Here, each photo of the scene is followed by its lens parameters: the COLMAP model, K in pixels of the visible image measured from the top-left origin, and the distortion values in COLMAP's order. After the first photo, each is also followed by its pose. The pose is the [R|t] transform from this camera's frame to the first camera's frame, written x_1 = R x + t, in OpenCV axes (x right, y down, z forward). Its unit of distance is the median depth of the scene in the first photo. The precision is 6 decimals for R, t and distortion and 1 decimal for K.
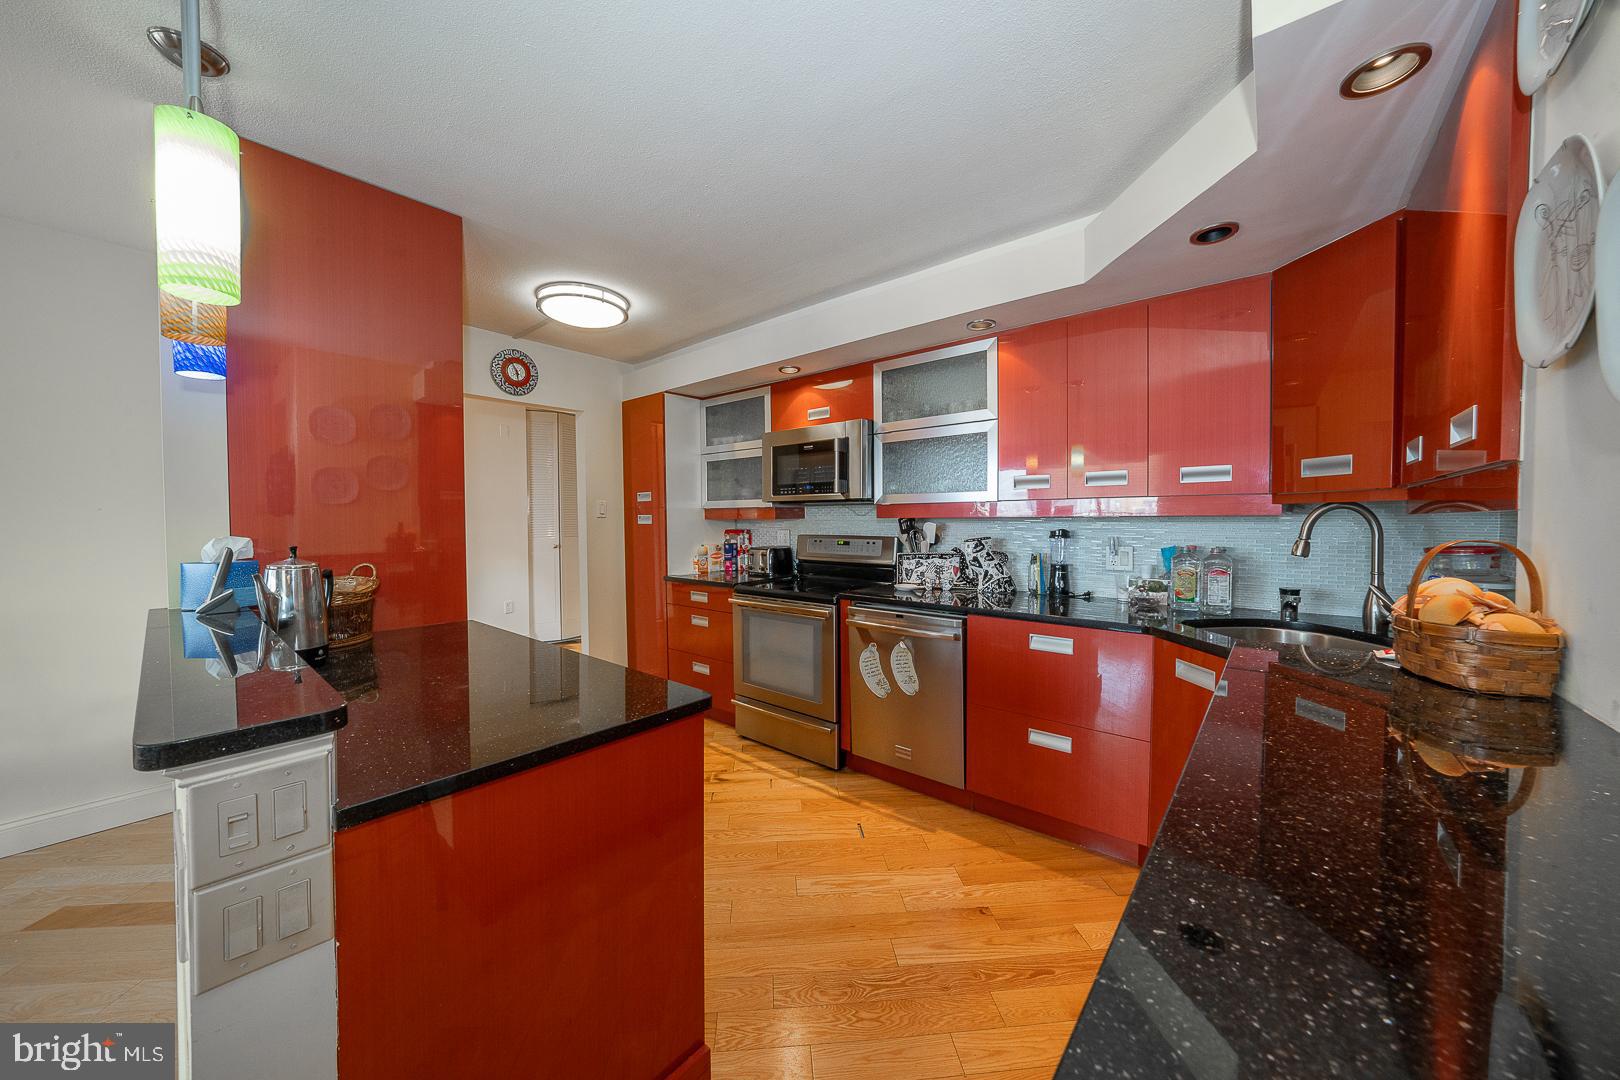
lens RADIAL K [[554.0, 0, 809.2], [0, 554.0, 533.3], [0, 0, 1]] dist [-0.011086, 0.000184]
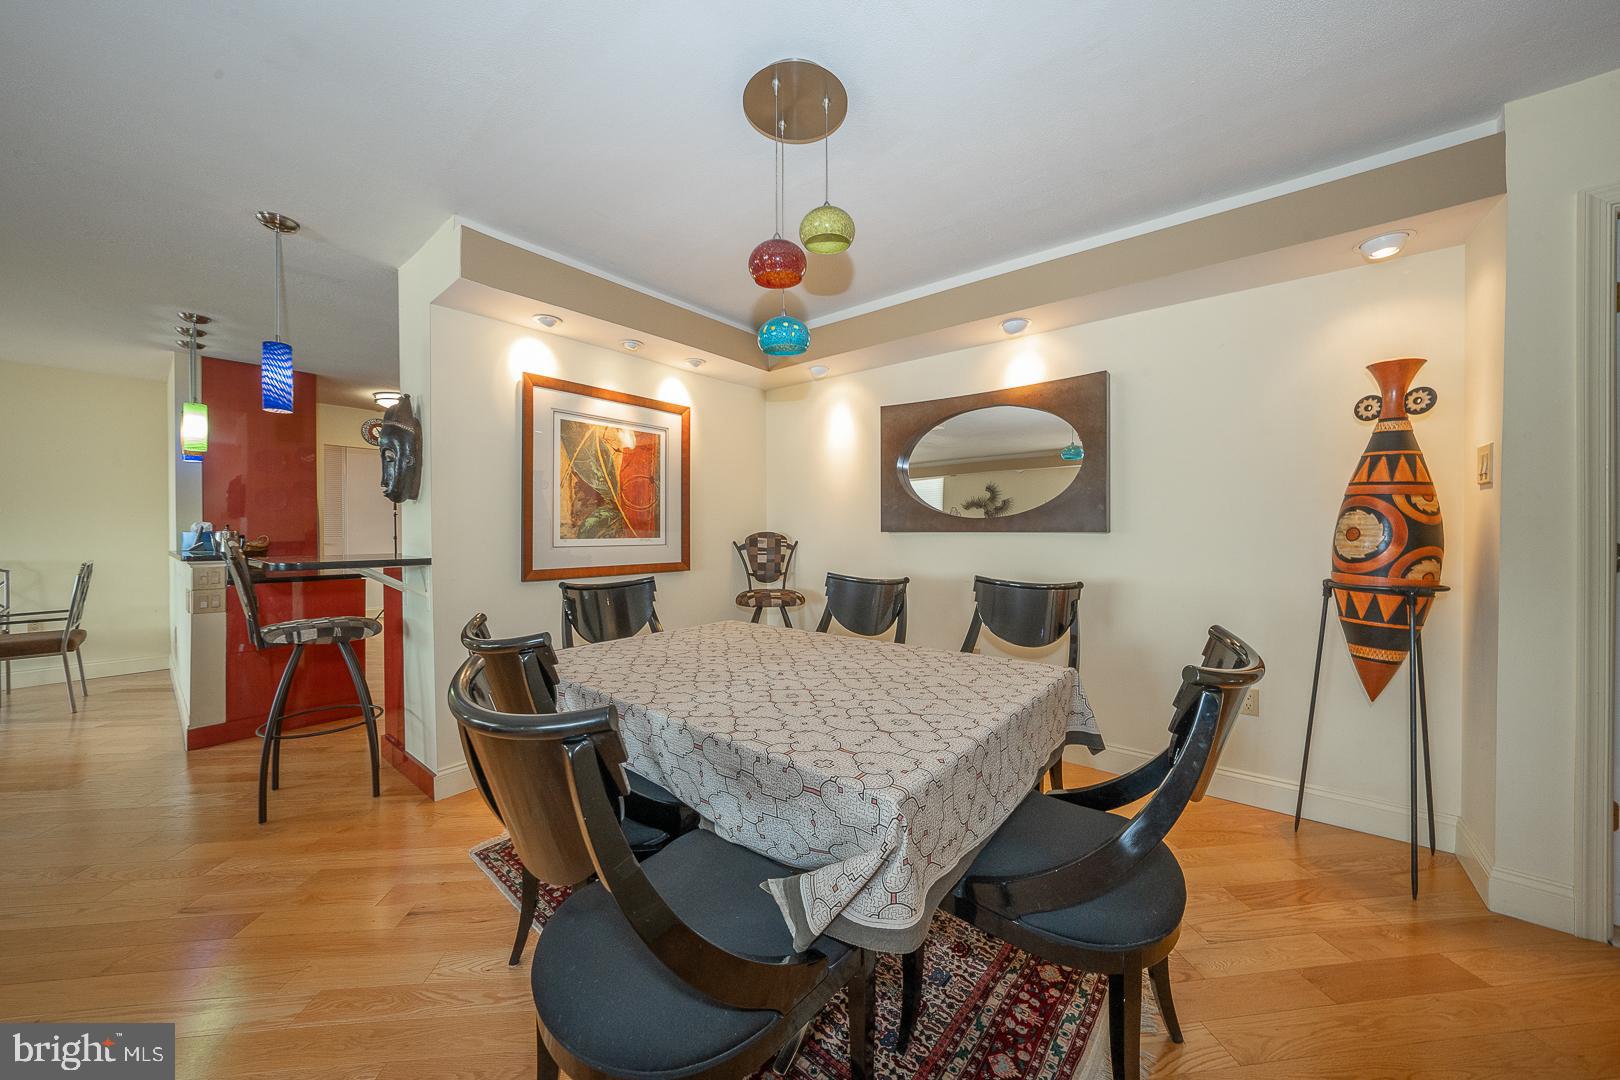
lens RADIAL K [[554.0, 0, 812.4], [0, 554.0, 543.9], [0, 0, 1]] dist [-0.011086, 0.000184]
pose [[0.999709, 0.002477, 0.023986, 0.772416], [-0.002363, 0.999986, -0.004779, 0.051962], [-0.023997, 0.004721, 0.999701, -0.723688]]
